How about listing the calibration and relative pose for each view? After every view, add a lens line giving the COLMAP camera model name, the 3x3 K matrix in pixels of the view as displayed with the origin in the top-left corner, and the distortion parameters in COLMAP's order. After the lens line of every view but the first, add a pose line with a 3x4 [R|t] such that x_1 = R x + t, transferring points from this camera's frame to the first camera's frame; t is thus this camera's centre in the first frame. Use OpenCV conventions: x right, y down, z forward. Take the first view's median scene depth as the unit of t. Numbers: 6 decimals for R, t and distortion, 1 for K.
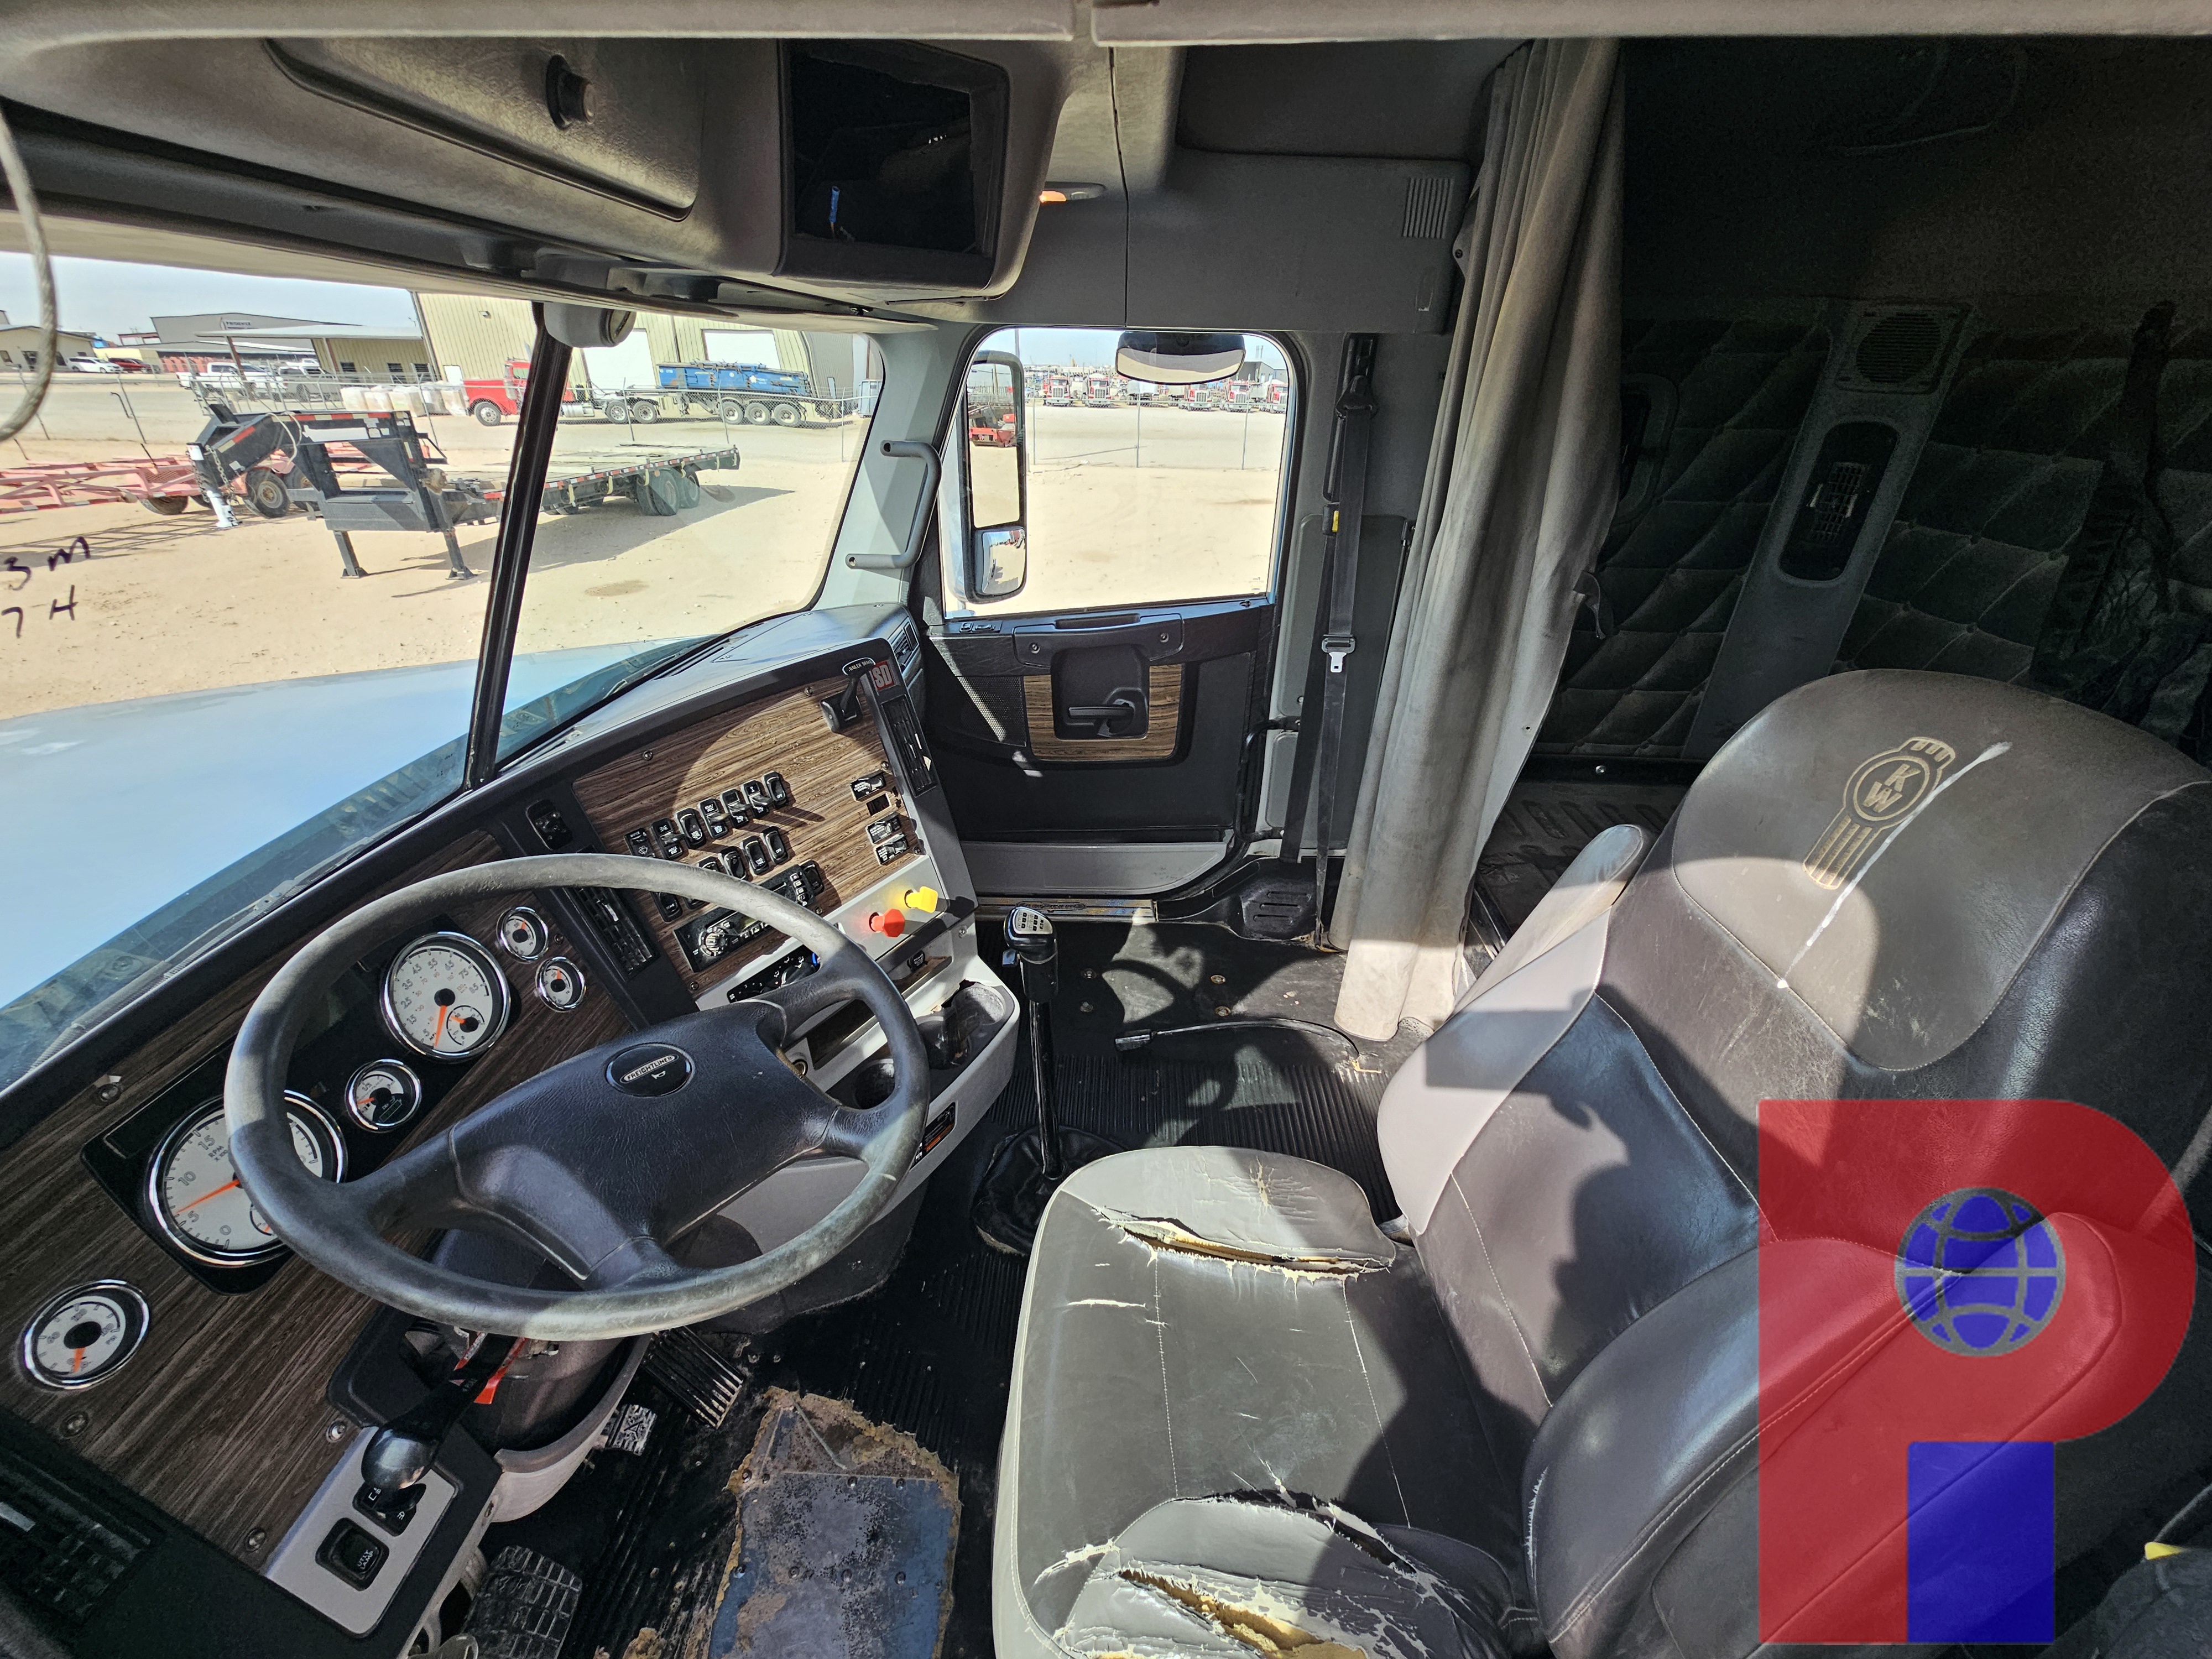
lens RADIAL K [[897.1, 0, 1106.9], [0, 897.1, 830.7], [0, 0, 1]] dist [0.000388, -0.000091]
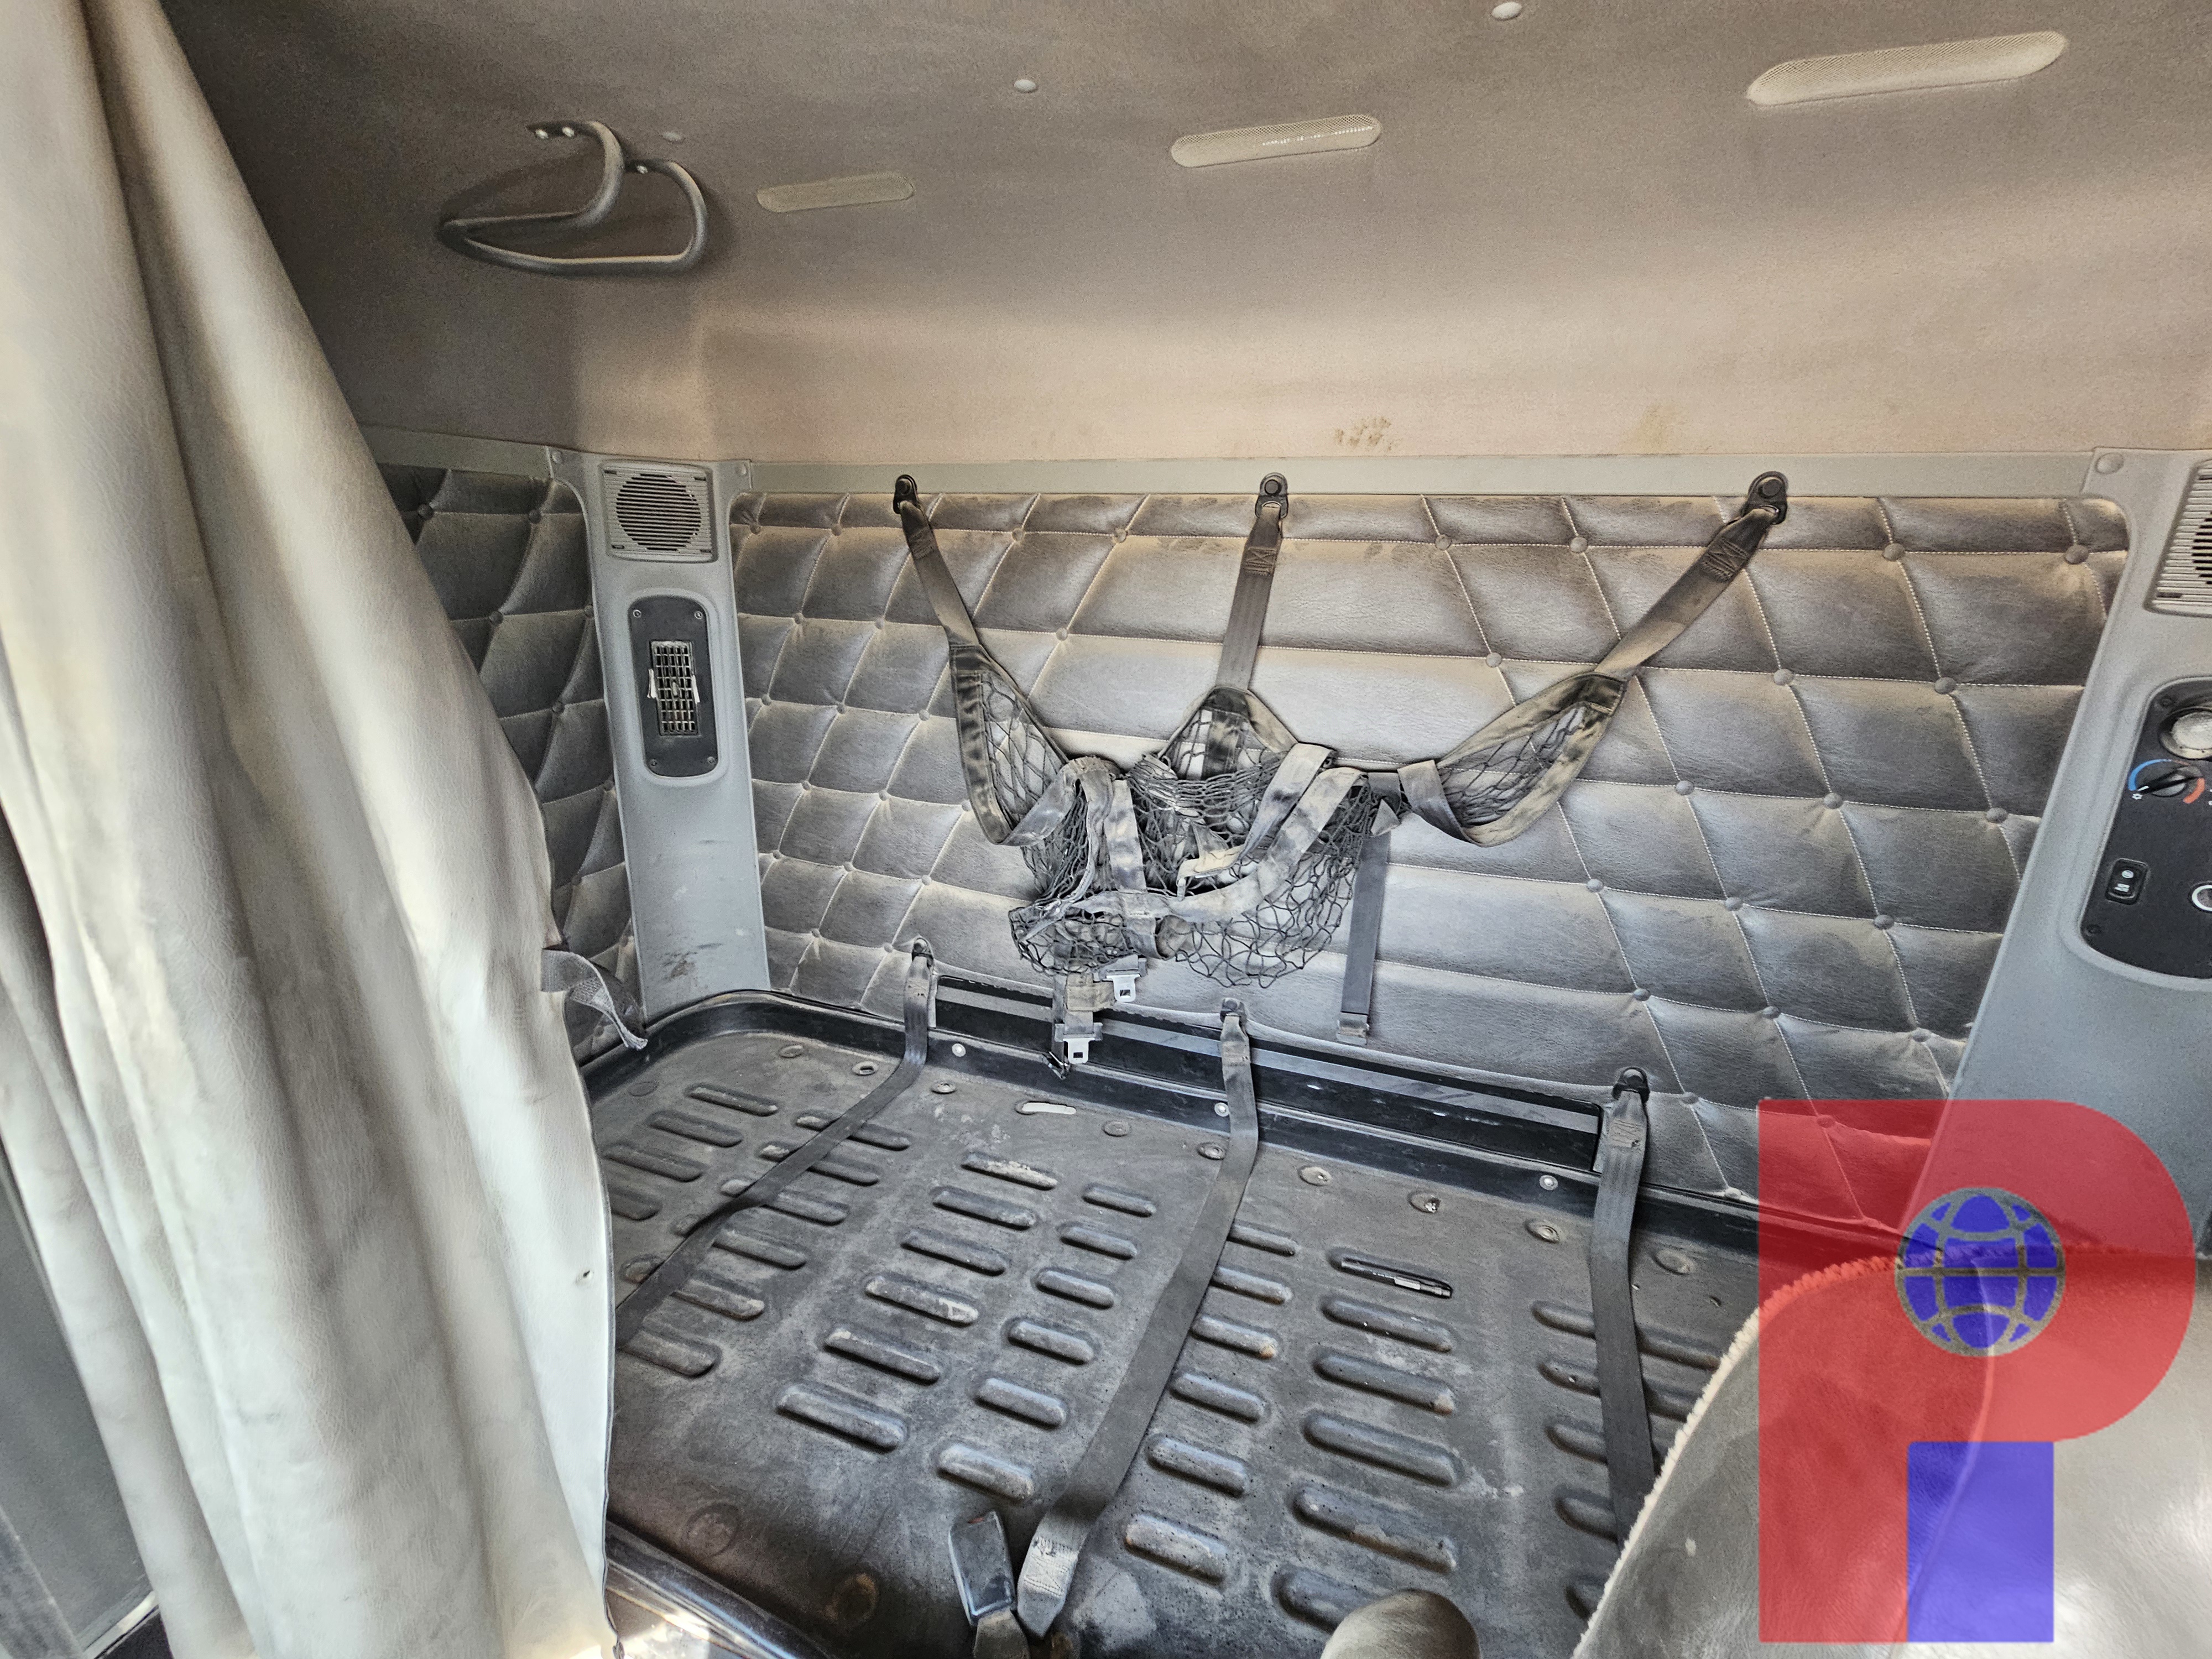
lens RADIAL K [[897.1, 0, 1102.9], [0, 897.1, 828.9], [0, 0, 1]] dist [0.000388, -0.000091]
pose [[0.300742, -0.304580, 0.903762, 0.158925], [0.430626, 0.888898, 0.156273, -0.222027], [-0.850950, 0.342185, 0.398489, 0.405407]]
